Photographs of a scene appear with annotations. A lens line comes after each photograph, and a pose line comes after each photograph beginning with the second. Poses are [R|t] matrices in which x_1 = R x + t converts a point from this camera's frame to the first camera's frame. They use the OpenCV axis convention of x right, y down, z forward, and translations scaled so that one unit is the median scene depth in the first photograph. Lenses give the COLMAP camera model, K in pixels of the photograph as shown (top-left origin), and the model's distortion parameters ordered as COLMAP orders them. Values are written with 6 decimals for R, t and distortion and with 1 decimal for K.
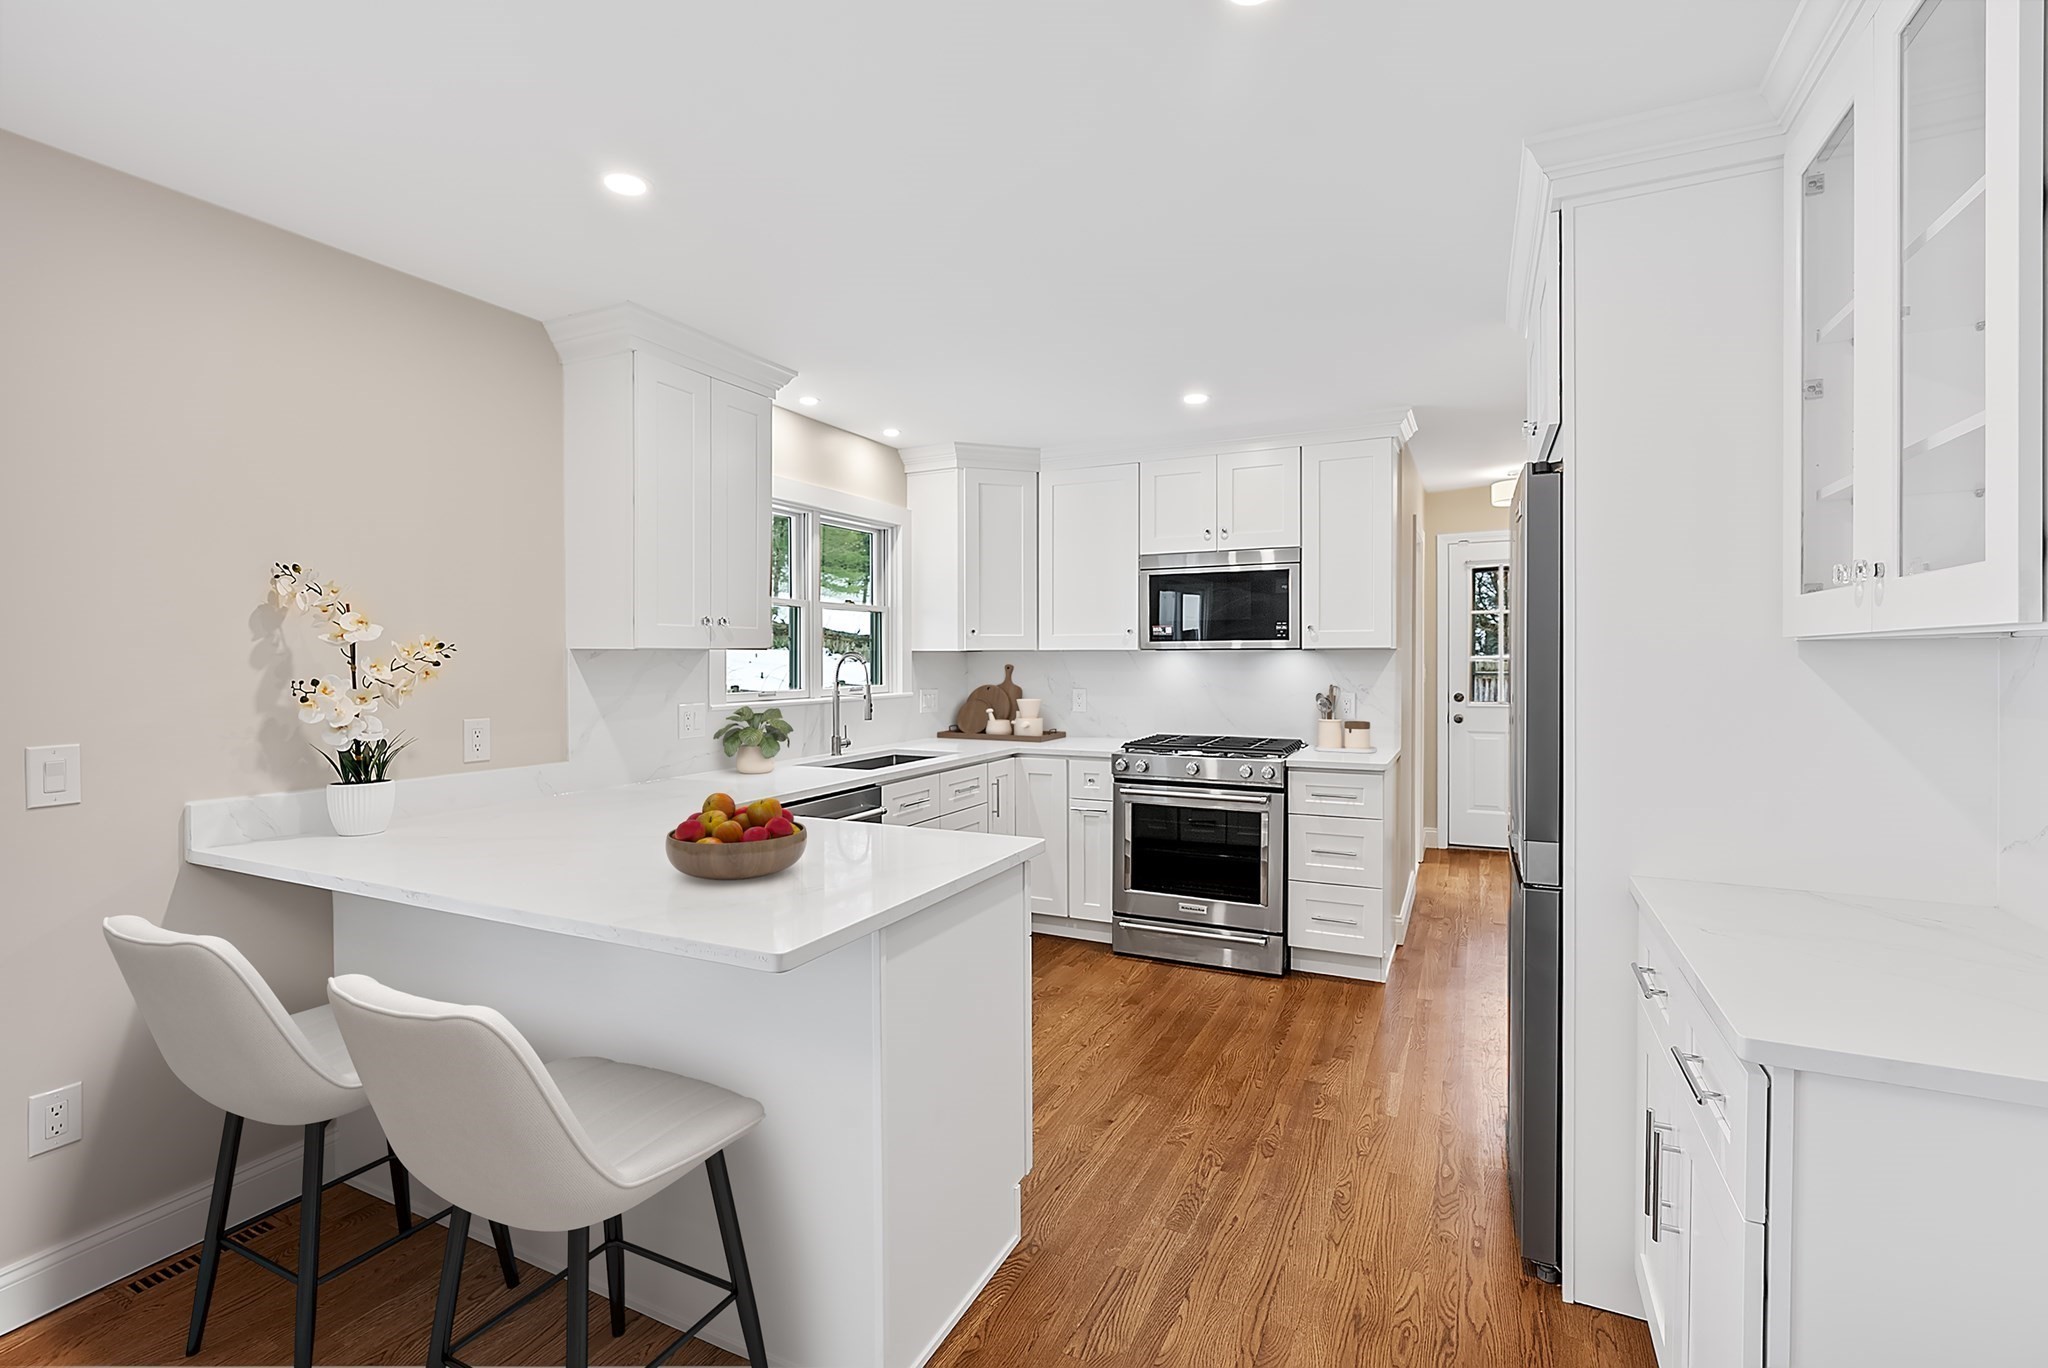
lens RADIAL K [[923.5, 0, 1024.4], [0, 923.5, 678.3], [0, 0, 1]] dist [-0.017167, 0.006310]
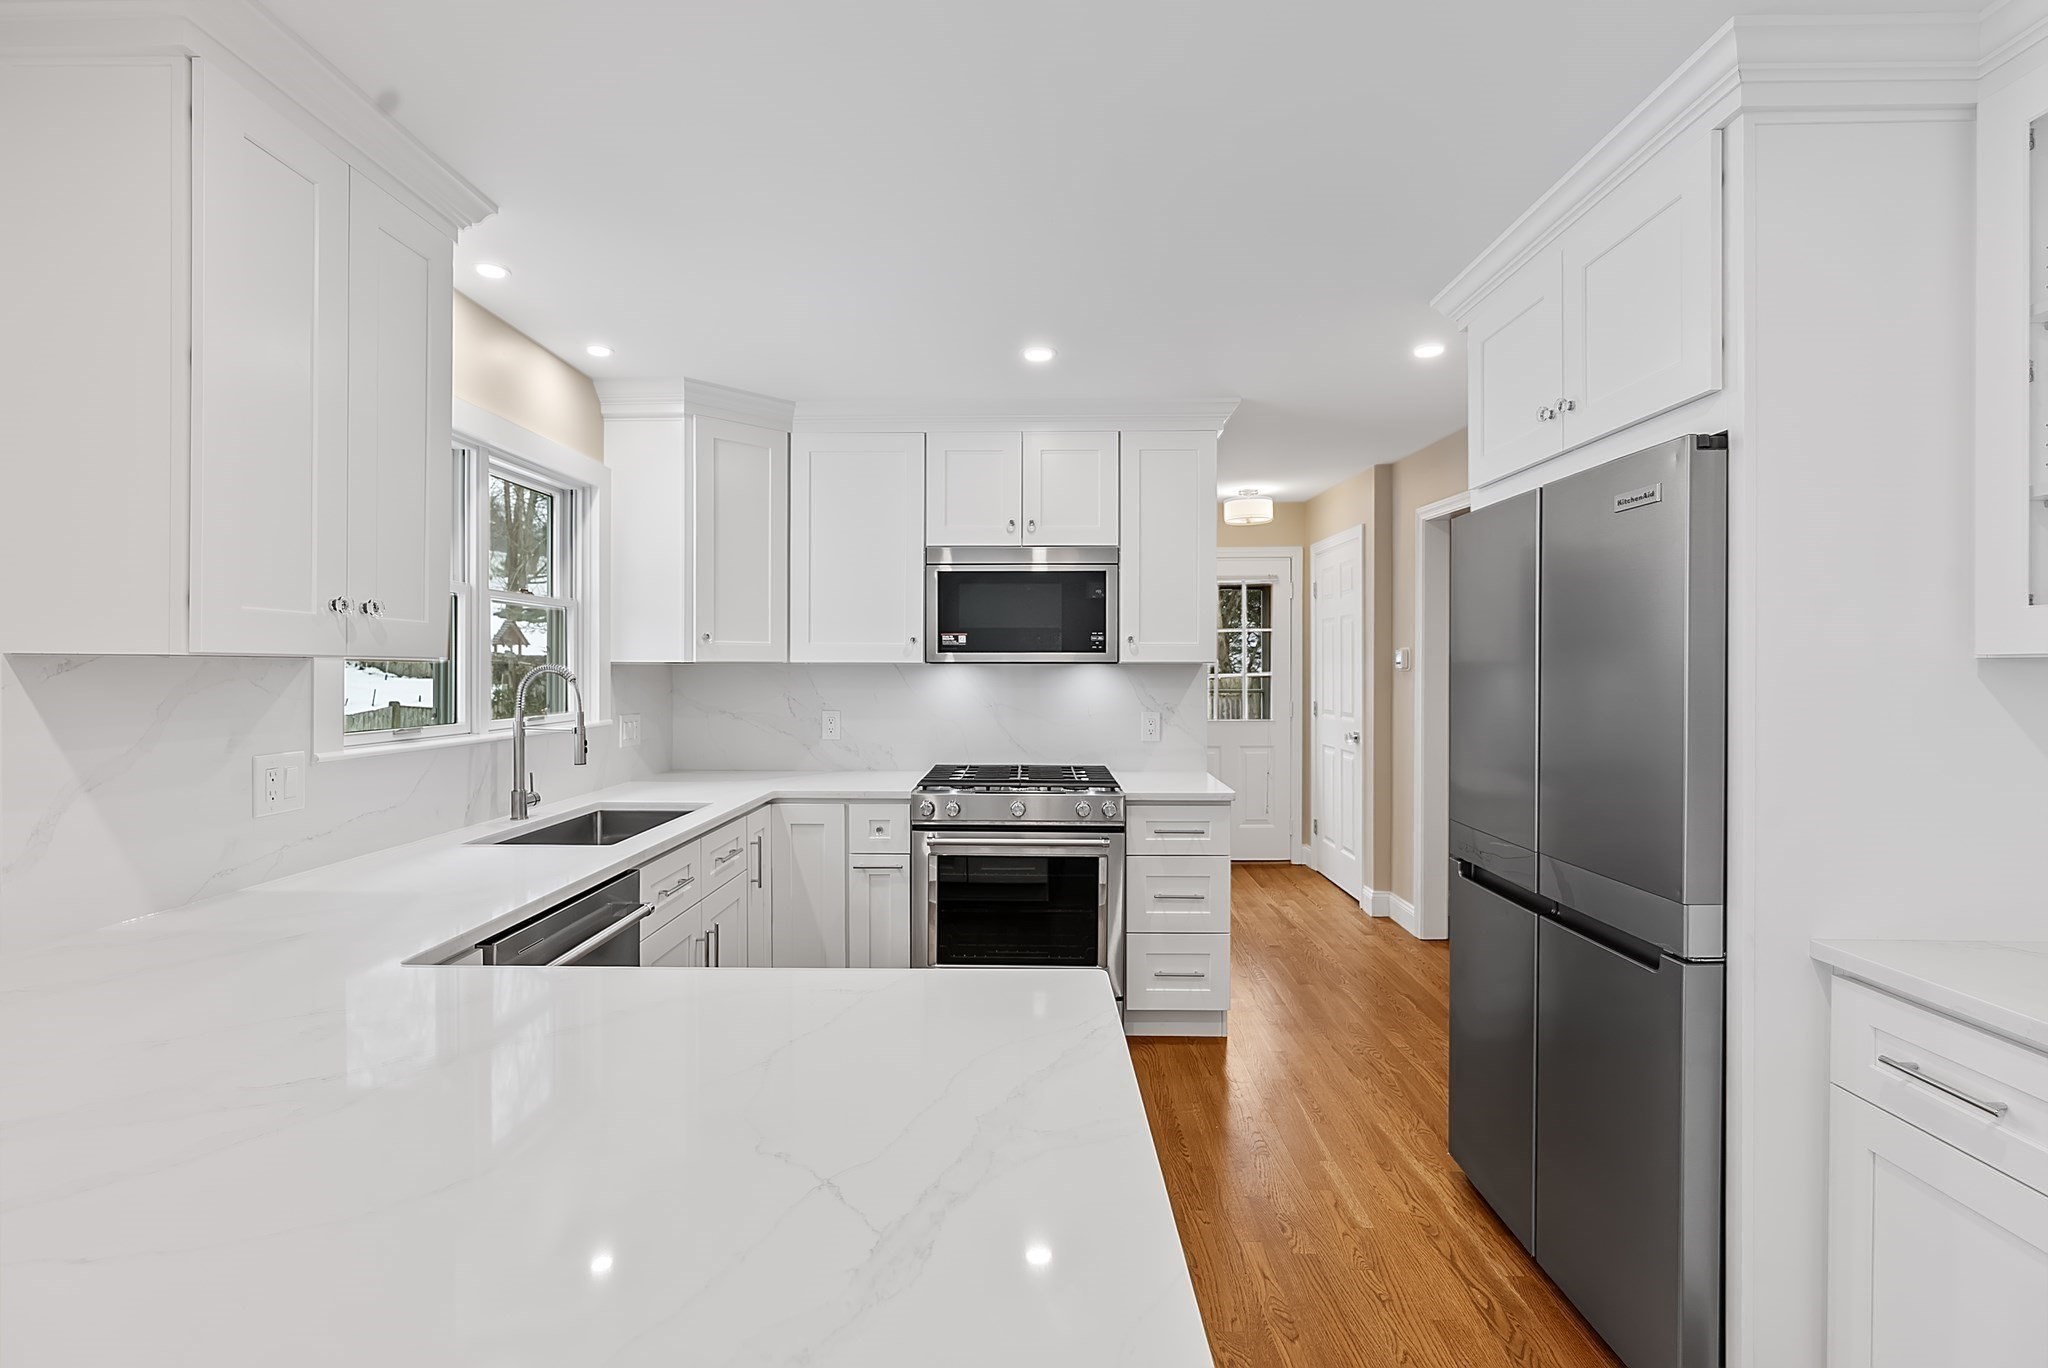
lens RADIAL K [[923.5, 0, 1023.4], [0, 923.5, 680.4], [0, 0, 1]] dist [-0.017167, 0.006310]
pose [[0.908201, -0.001559, 0.418532, -0.158021], [0.006785, 0.999917, -0.010998, -0.006940], [-0.418480, 0.012828, 0.908136, 0.259368]]
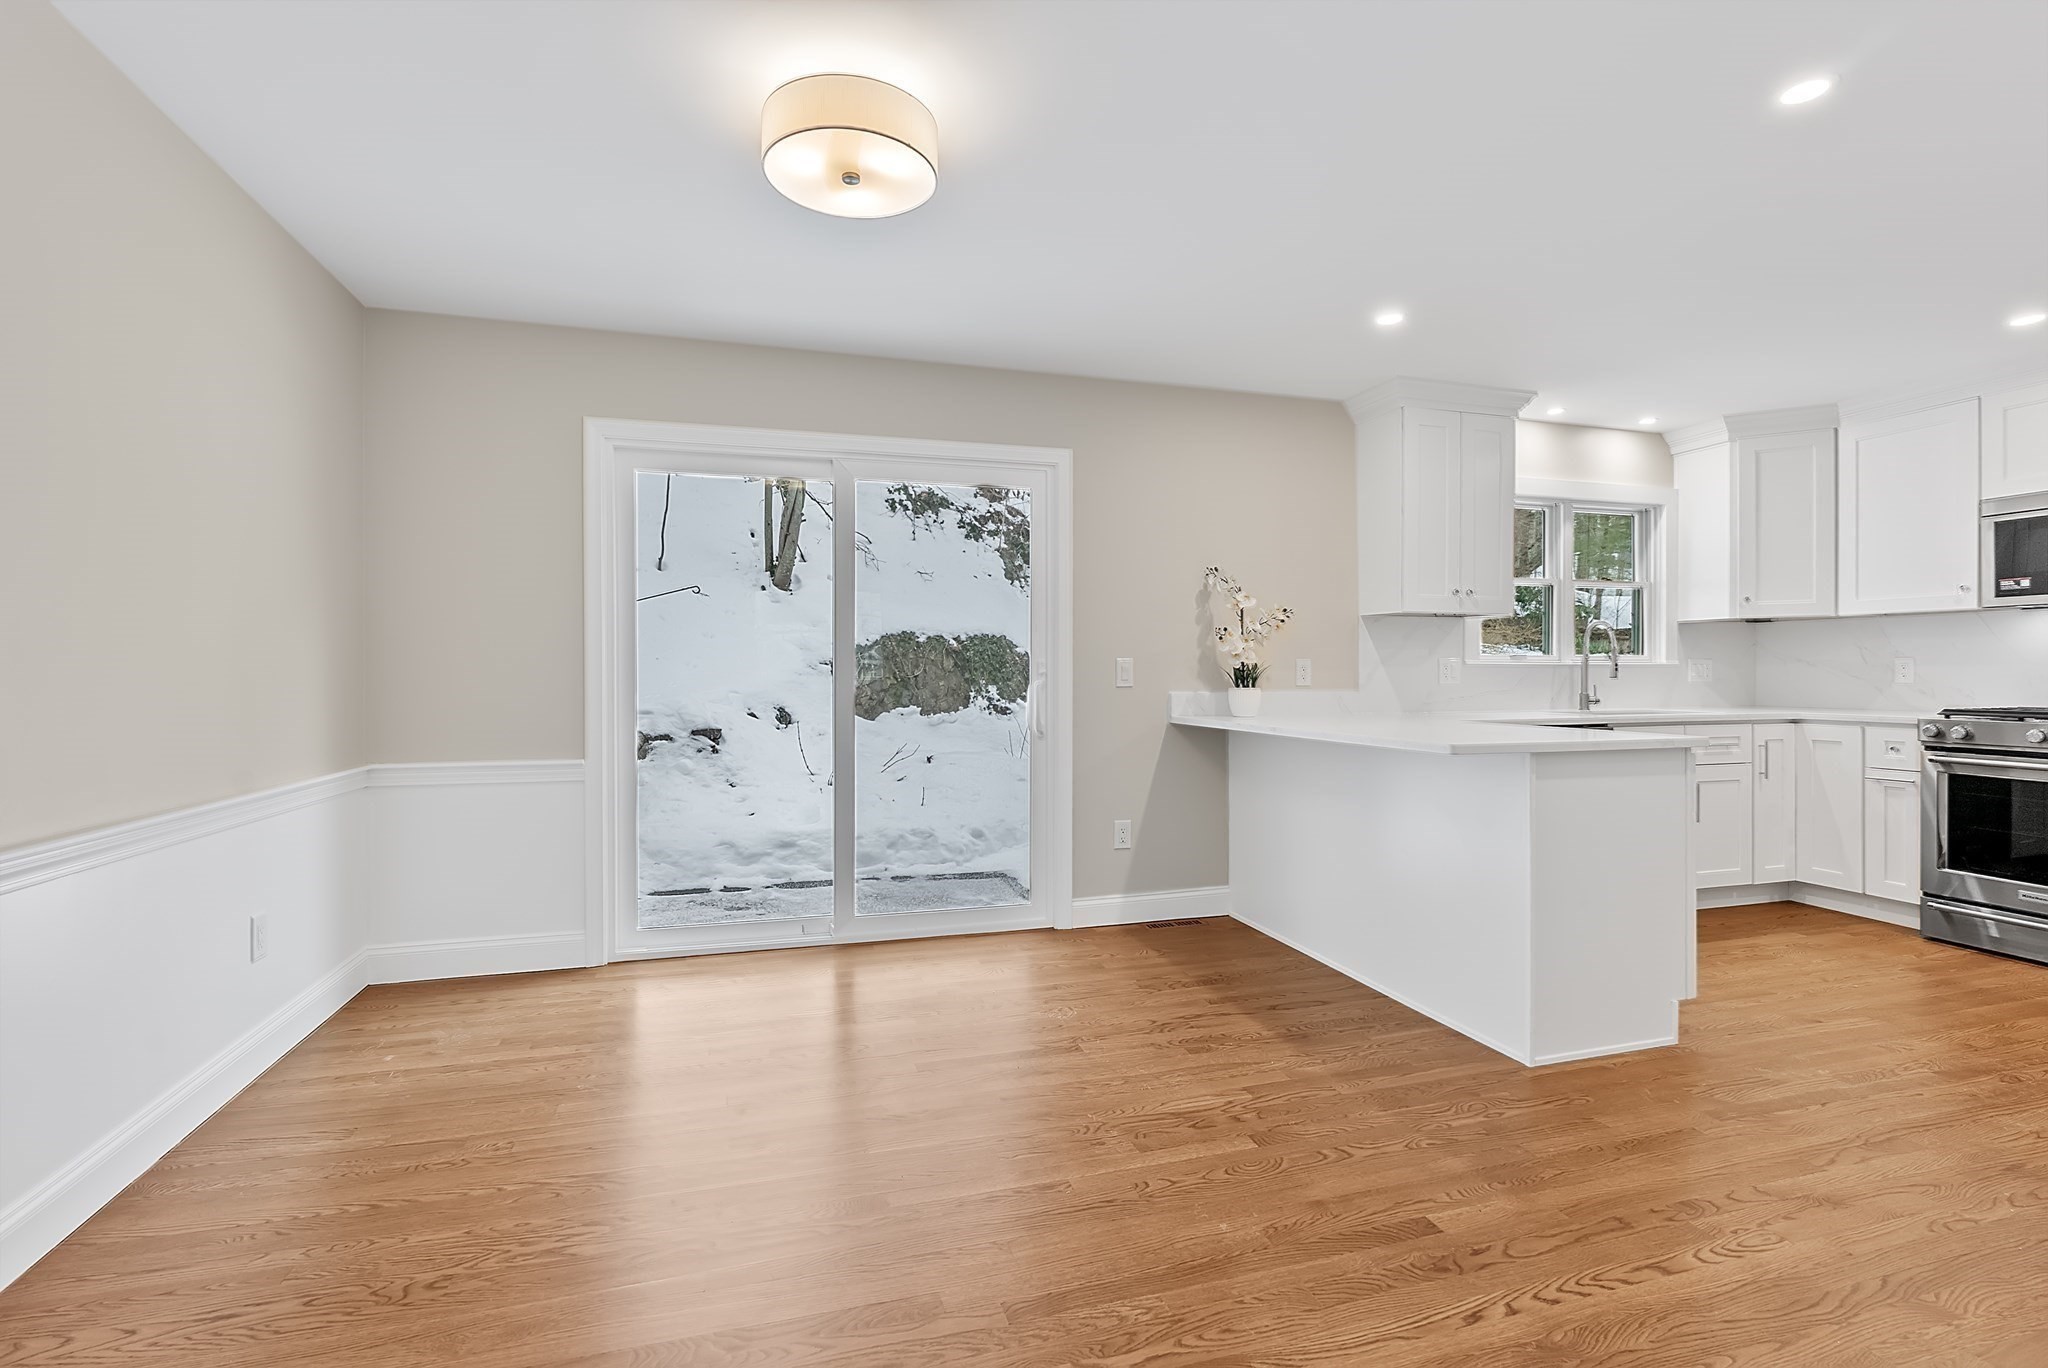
lens RADIAL K [[923.5, 0, 1019.7], [0, 923.5, 676.4], [0, 0, 1]] dist [-0.017167, 0.006310]
pose [[0.672778, 0.002901, -0.739838, 0.176263], [-0.017725, 0.999768, -0.012198, 0.070123], [0.739632, 0.021320, 0.672674, -0.302925]]
